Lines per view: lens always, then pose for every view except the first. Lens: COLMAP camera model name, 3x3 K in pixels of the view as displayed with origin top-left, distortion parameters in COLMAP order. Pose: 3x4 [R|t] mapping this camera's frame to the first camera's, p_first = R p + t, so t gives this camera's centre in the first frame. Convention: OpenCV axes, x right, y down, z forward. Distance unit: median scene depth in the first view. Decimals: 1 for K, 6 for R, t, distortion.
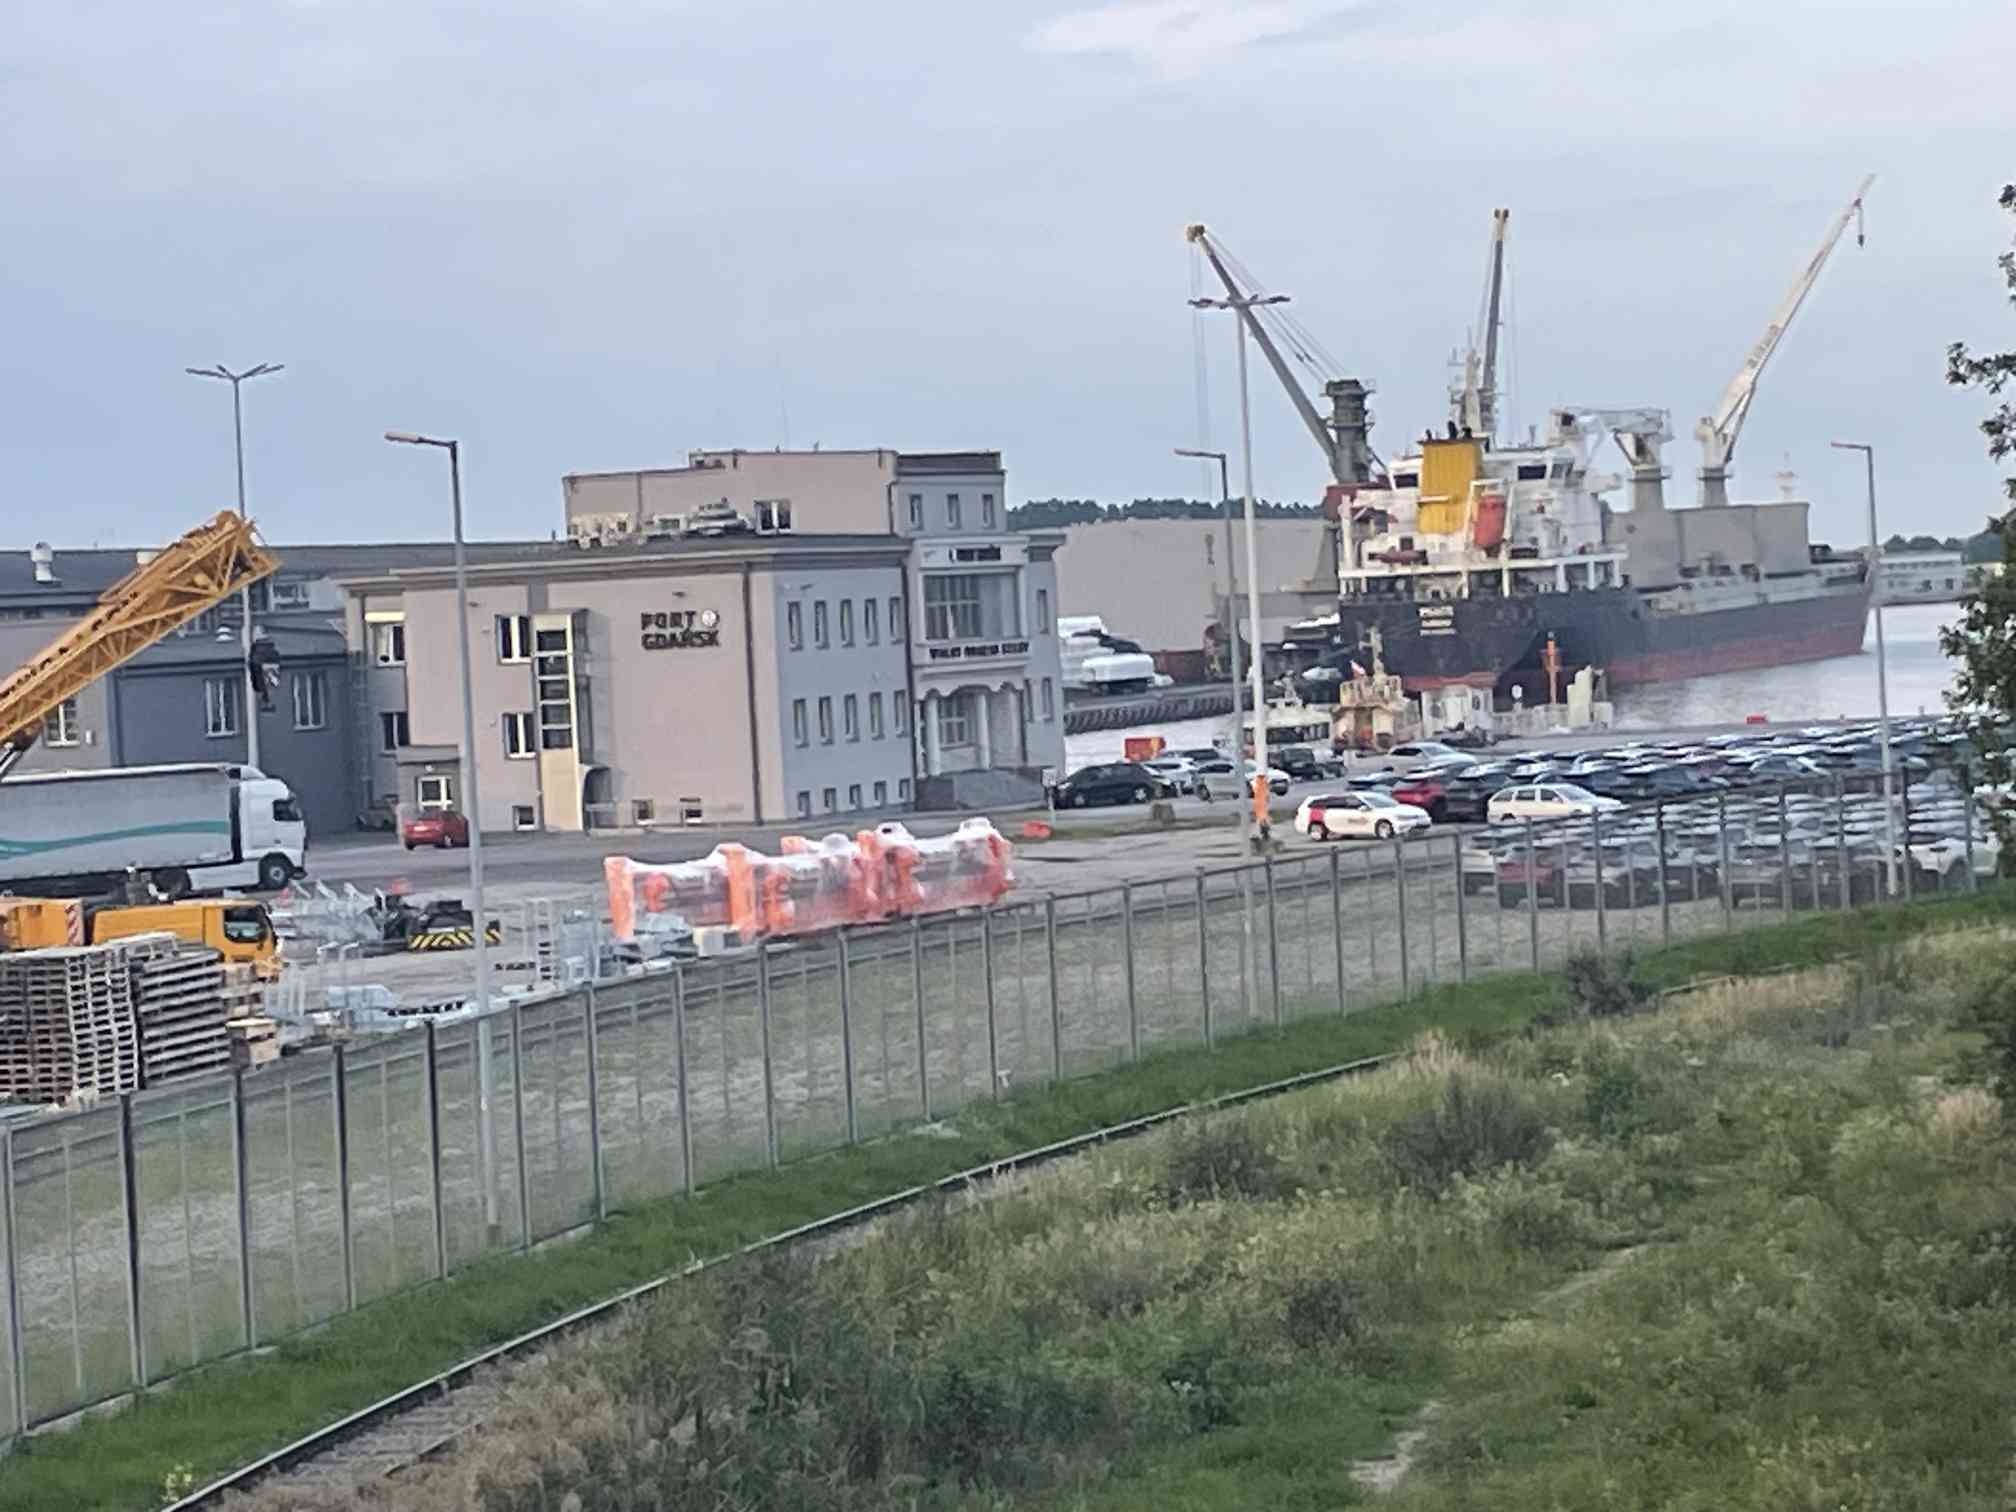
lens RADIAL K [[5839.2, 0, 1008.0], [0, 5839.2, 756.0], [0, 0, 1]] dist [0.092832, 0.736898]
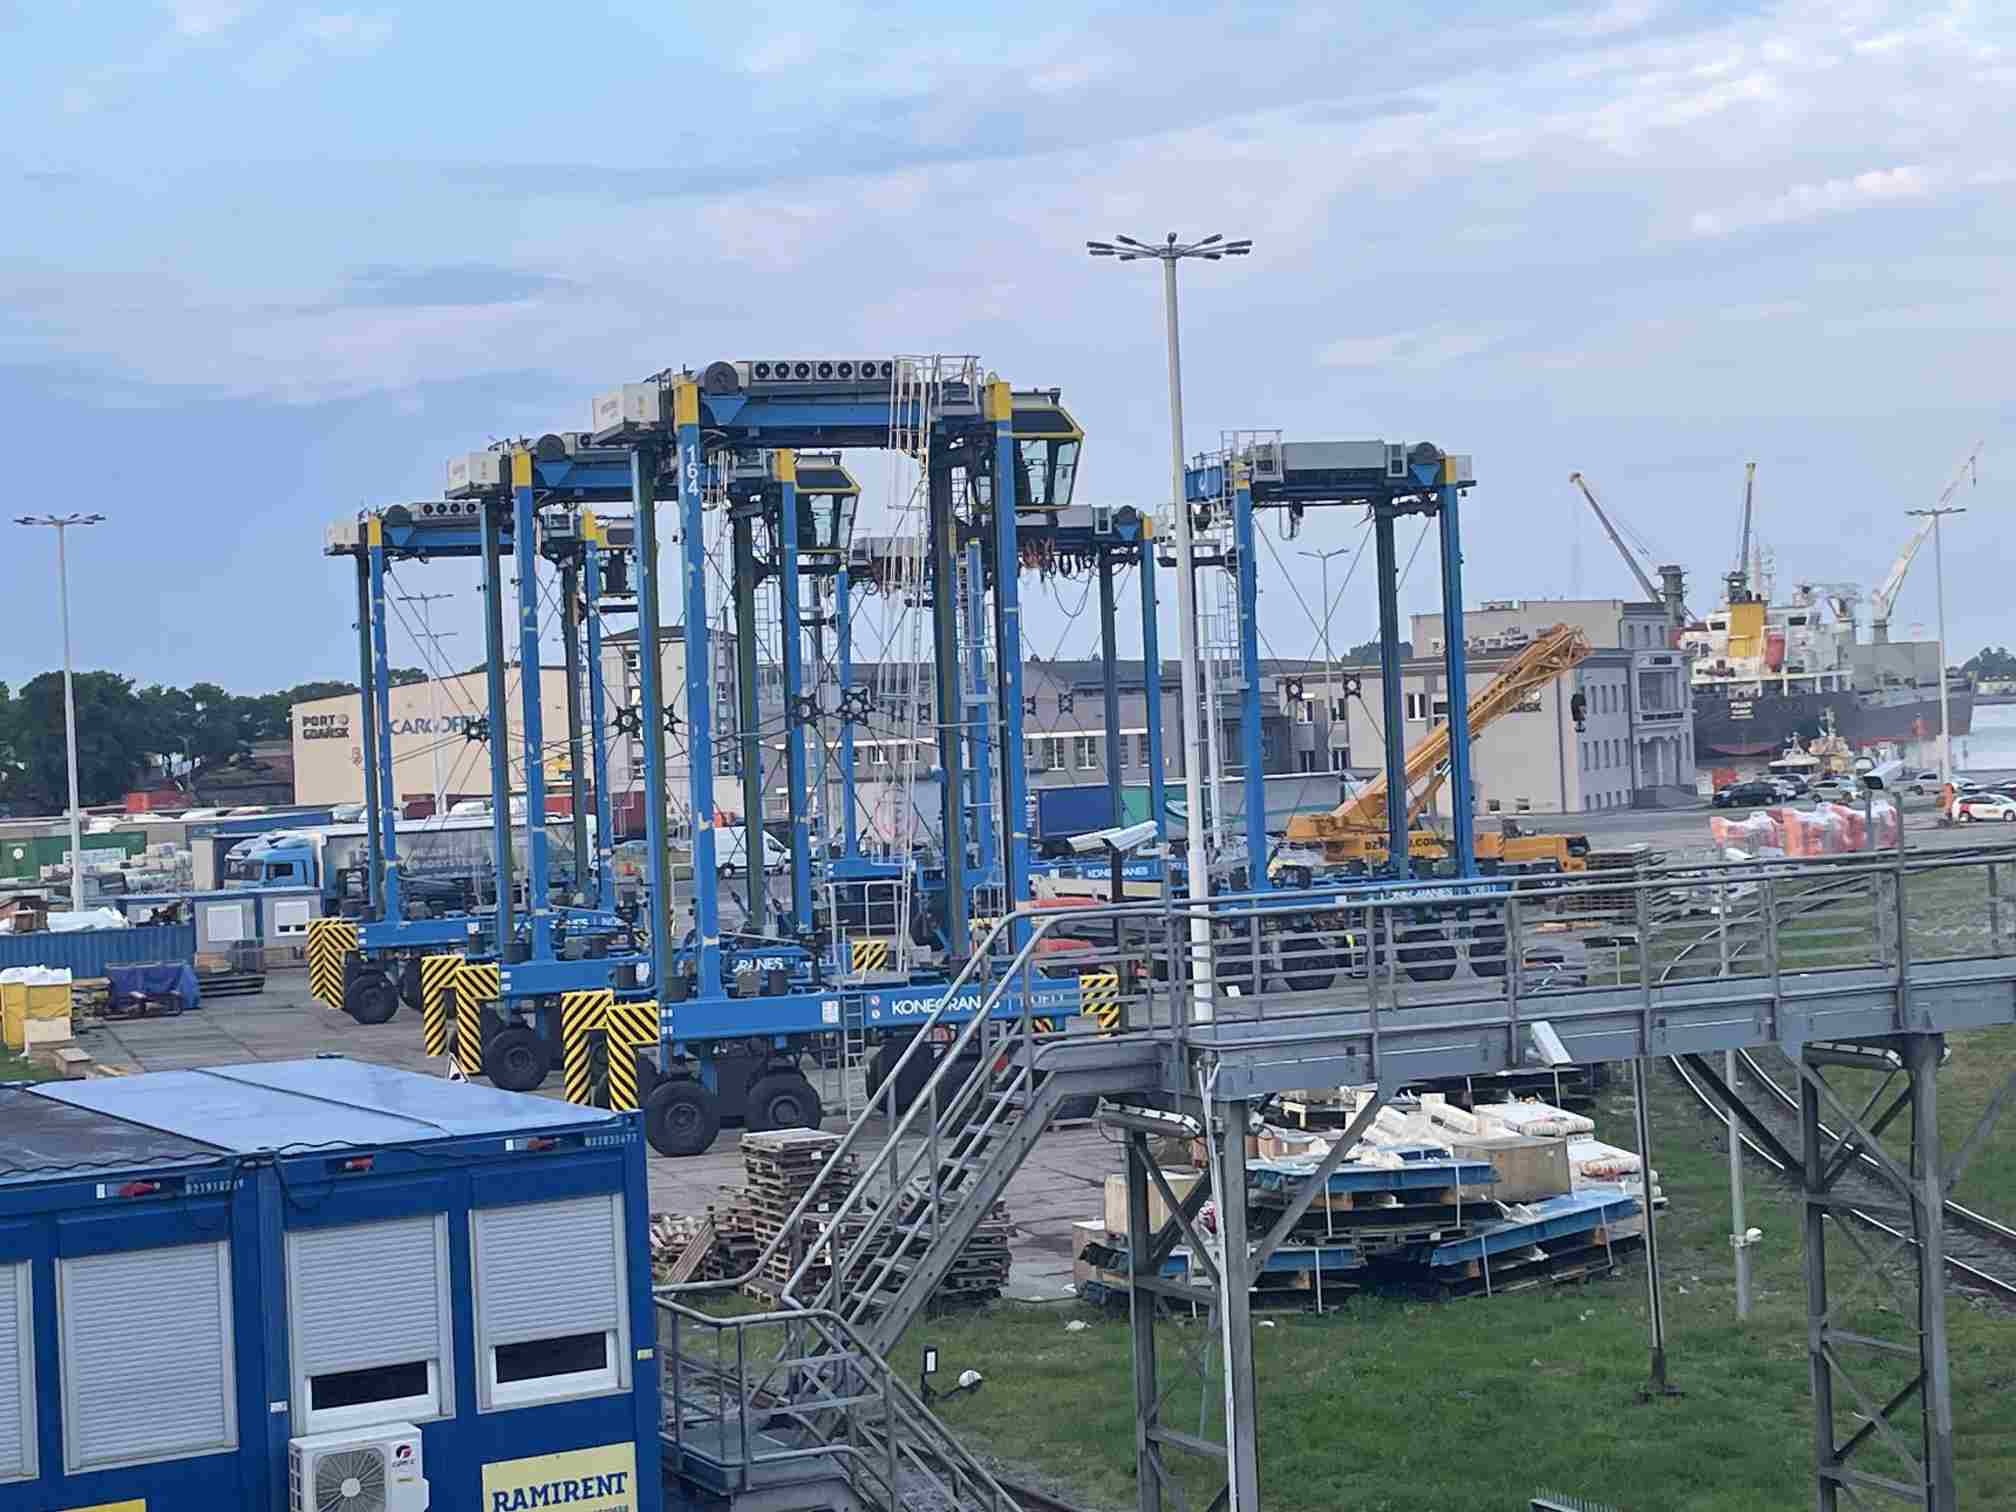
lens RADIAL K [[3613.1, 0, 1008.0], [0, 3613.1, 756.0], [0, 0, 1]] dist [0.198145, -0.156705]
pose [[0.998011, 0.007360, -0.062610, -0.133256], [-0.008176, 0.999885, -0.012783, 0.009053], [0.062509, 0.013270, 0.997956, -0.084321]]
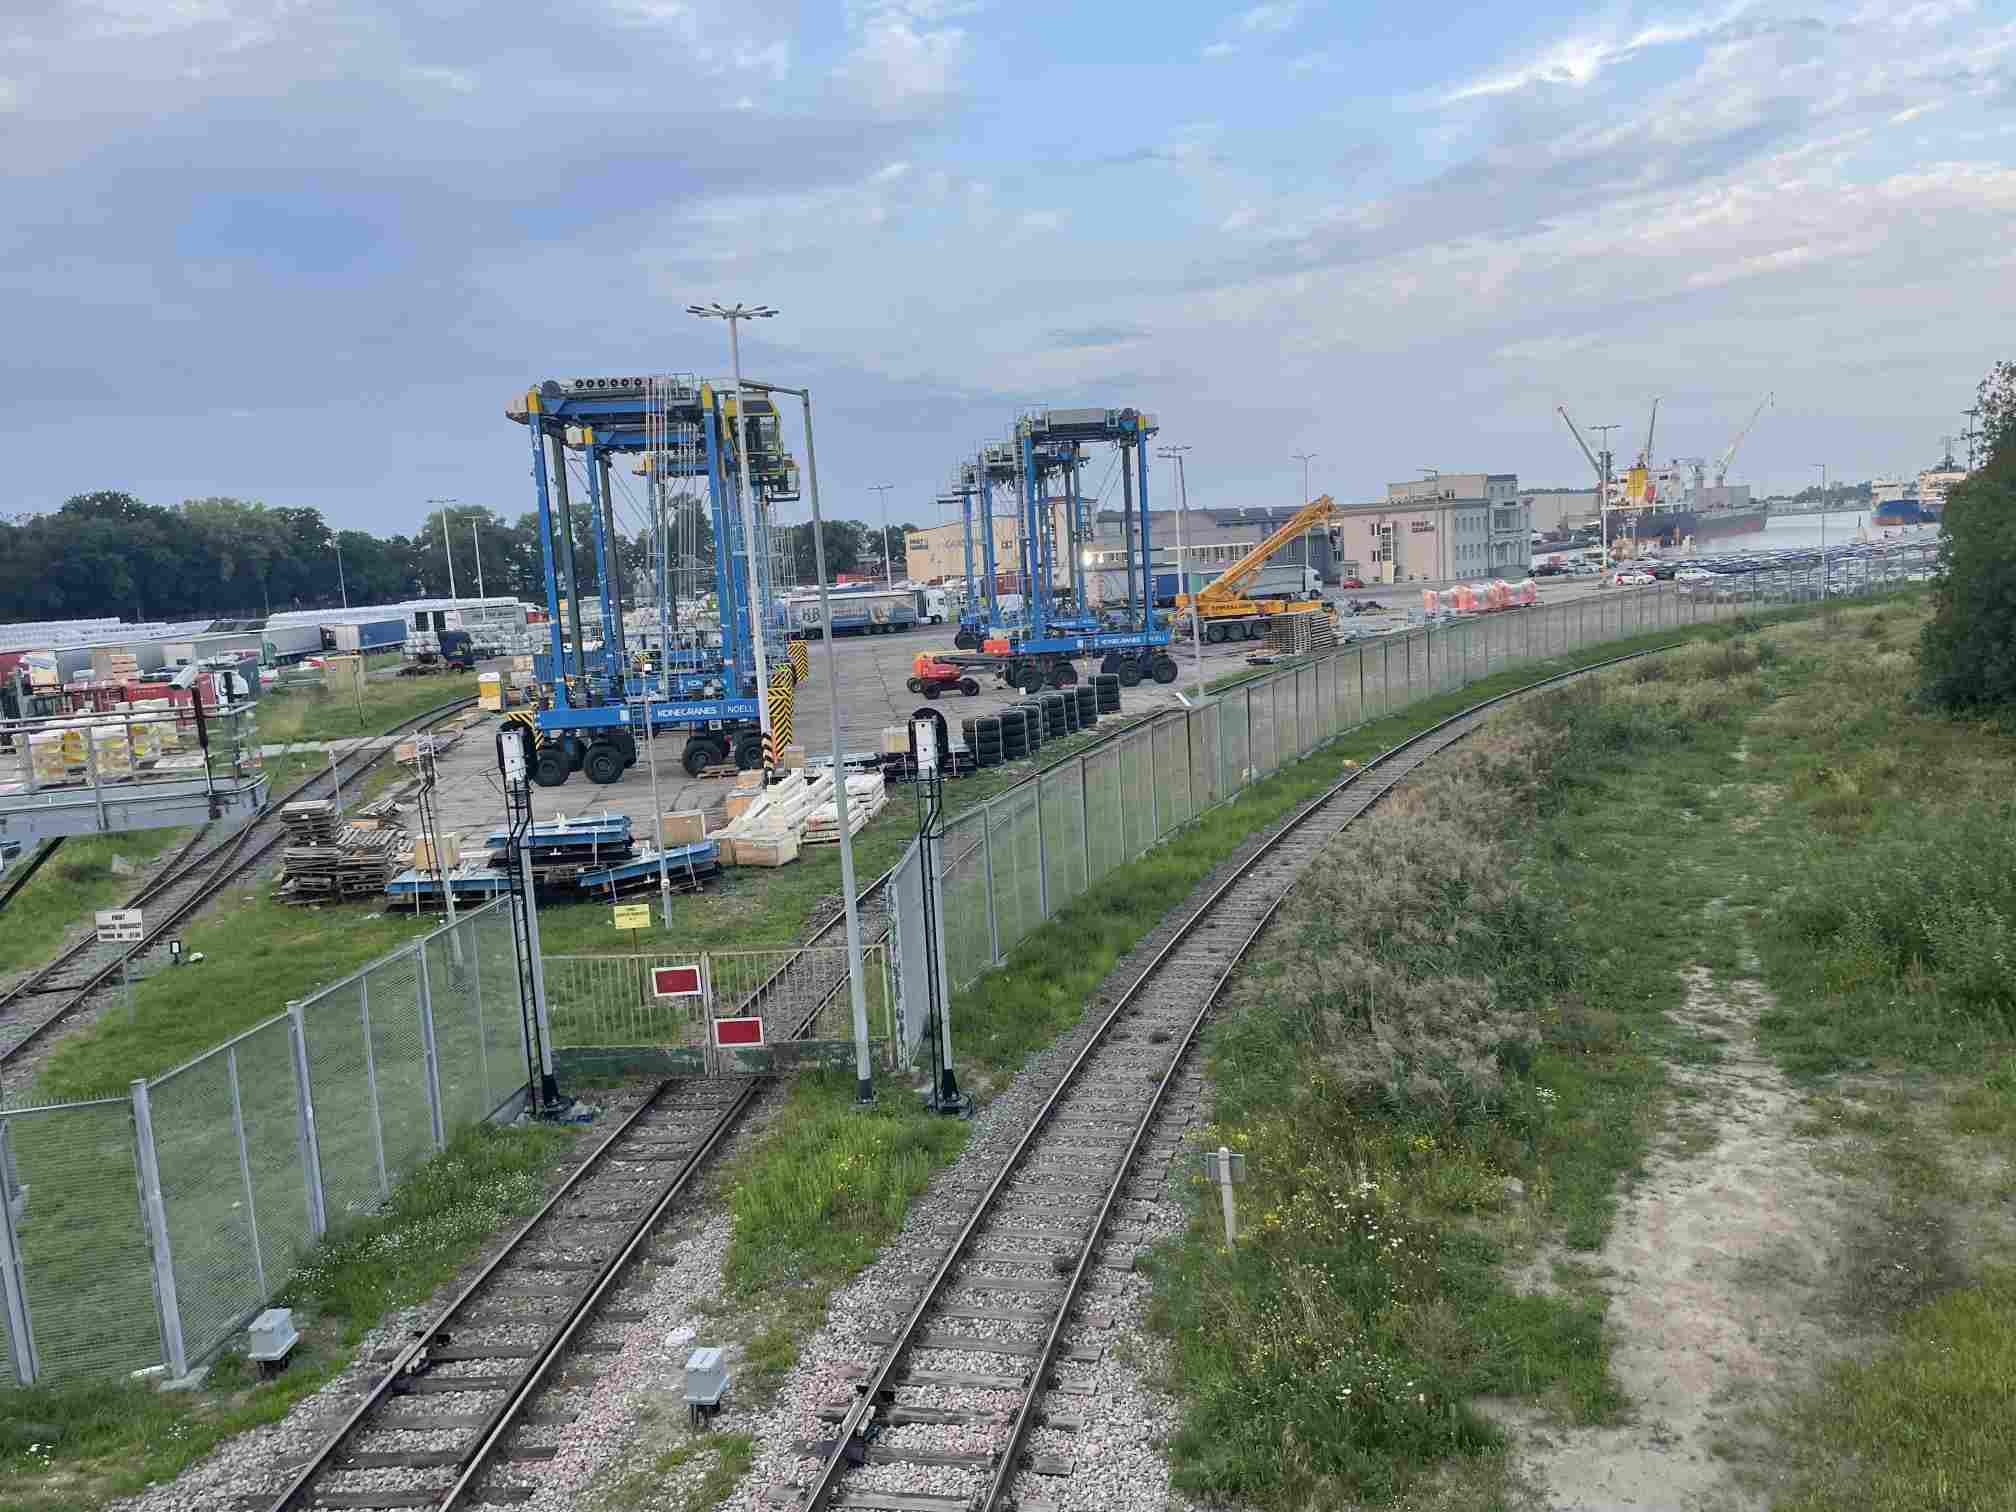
lens RADIAL K [[1576.3, 0, 1032.4], [0, 1576.3, 760.1], [0, 0, 1]] dist [0.118266, -0.174337]
pose [[0.963655, 0.031658, -0.265269, -0.022997], [0.000889, 0.992568, 0.121685, 0.001497], [0.267149, -0.117498, 0.956465, -0.012863]]
